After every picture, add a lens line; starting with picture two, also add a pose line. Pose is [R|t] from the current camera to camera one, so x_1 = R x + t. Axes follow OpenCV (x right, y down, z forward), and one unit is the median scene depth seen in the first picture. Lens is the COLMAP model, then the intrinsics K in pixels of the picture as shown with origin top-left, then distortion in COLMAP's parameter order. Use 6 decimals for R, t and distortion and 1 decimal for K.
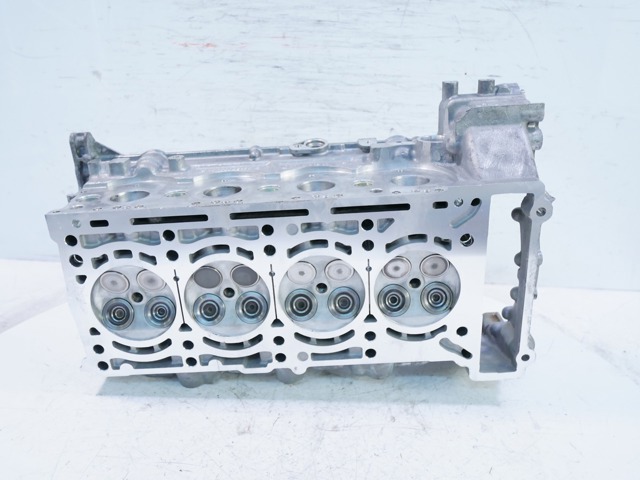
lens RADIAL K [[528.1, 0, 323.4], [0, 528.1, 240.2], [0, 0, 1]] dist [-0.021937, 0.008101]
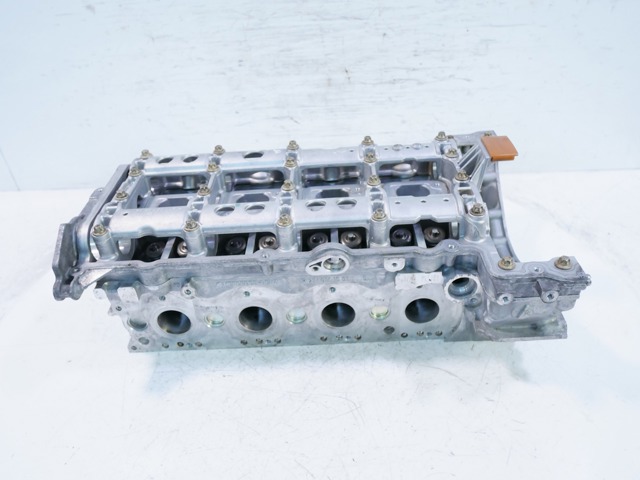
lens RADIAL K [[528.1, 0, 321.3], [0, 528.1, 239.4], [0, 0, 1]] dist [-0.021937, 0.008101]
pose [[0.994981, -0.081128, -0.058577, 0.037176], [0.092887, 0.966533, 0.239137, -0.083815], [0.037216, -0.243378, 0.969217, -0.077579]]
